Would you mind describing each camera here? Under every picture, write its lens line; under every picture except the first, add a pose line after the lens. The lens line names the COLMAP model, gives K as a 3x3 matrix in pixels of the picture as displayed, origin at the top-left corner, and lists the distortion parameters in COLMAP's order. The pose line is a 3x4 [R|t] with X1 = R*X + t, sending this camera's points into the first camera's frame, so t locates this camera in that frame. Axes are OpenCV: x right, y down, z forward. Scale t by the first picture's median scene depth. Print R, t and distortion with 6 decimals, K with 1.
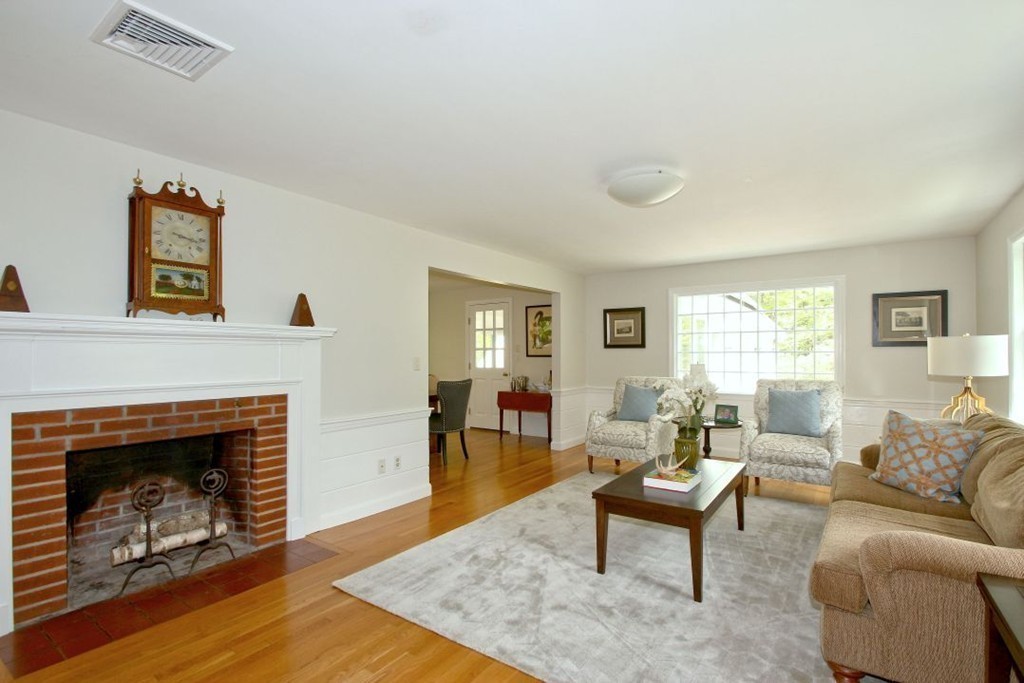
lens RADIAL K [[509.4, 0, 512.0], [0, 509.4, 341.5], [0, 0, 1]] dist [-0.000097, -0.014017]
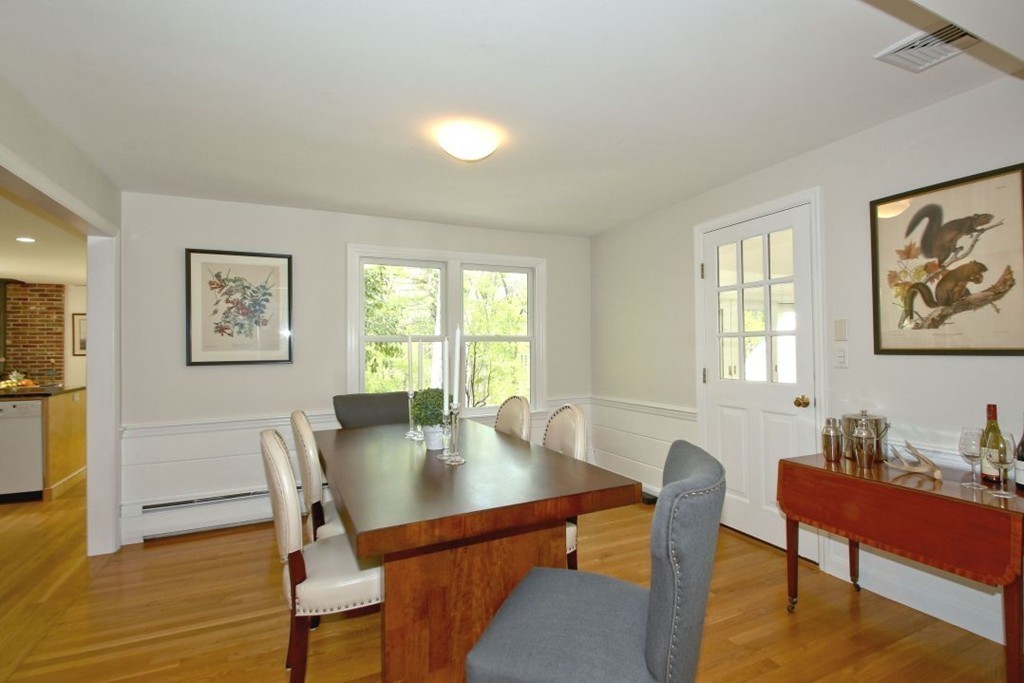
lens RADIAL K [[489.6, 0, 512.0], [0, 489.6, 341.5], [0, 0, 1]] dist [-0.002123, -0.012654]
pose [[0.856583, -0.011255, -0.515887, -0.010629], [0.016641, 0.999845, 0.005817, 0.016222], [0.515741, -0.013568, 0.856637, 0.606865]]
